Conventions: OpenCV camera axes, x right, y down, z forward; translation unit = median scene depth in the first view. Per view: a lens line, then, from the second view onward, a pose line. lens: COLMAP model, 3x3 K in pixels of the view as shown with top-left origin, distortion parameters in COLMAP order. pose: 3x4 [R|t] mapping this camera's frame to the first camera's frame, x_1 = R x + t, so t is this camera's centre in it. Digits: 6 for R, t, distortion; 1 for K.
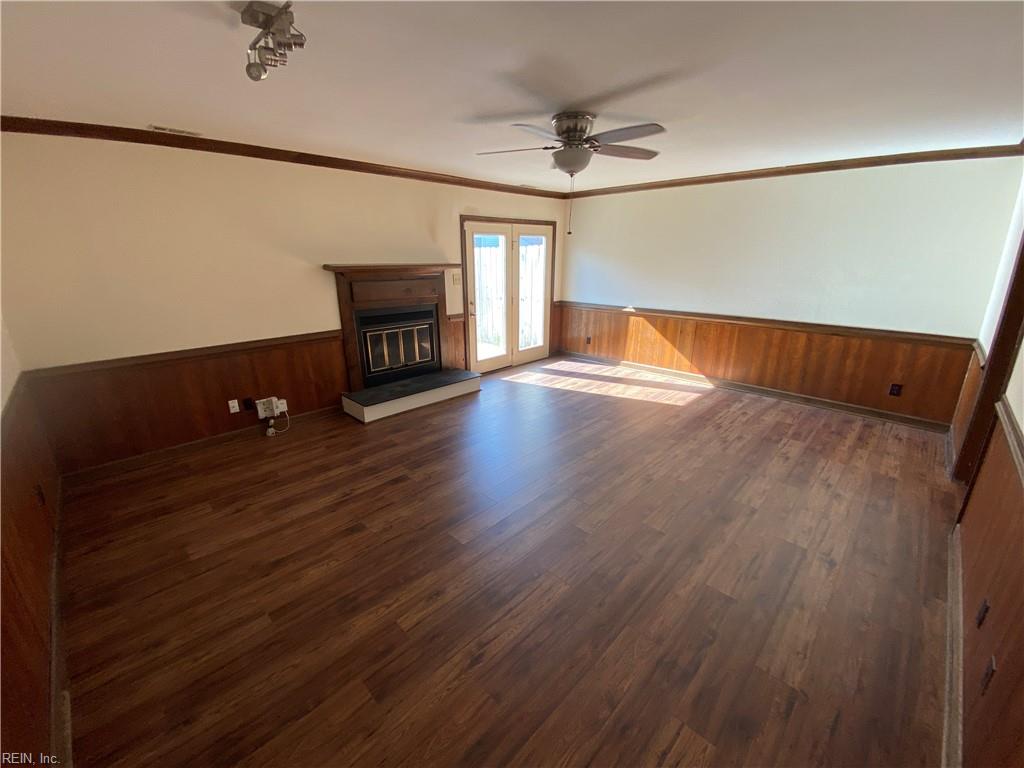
lens RADIAL K [[412.2, 0, 510.0], [0, 412.2, 382.8], [0, 0, 1]] dist [0.033682, -0.029828]
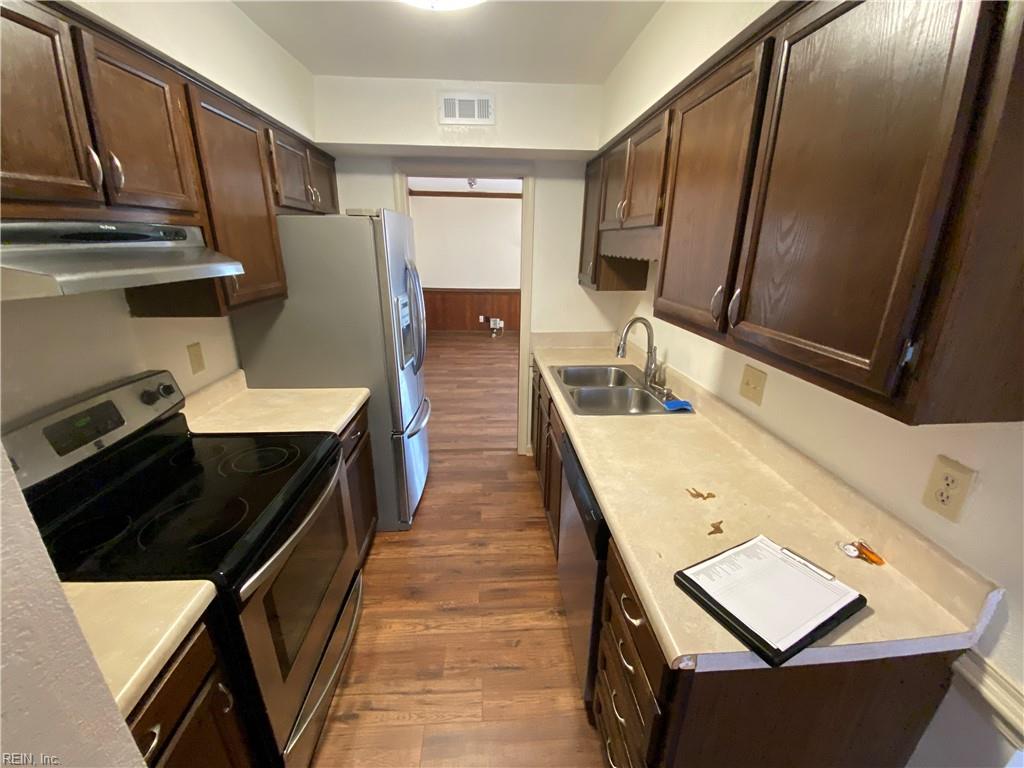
lens RADIAL K [[412.2, 0, 510.0], [0, 412.2, 382.8], [0, 0, 1]] dist [0.033682, -0.029828]
pose [[0.745105, 0.217730, -0.630406, 0.840204], [-0.209202, 0.973808, 0.089069, 0.153463], [0.633287, 0.065517, 0.771139, -0.510821]]
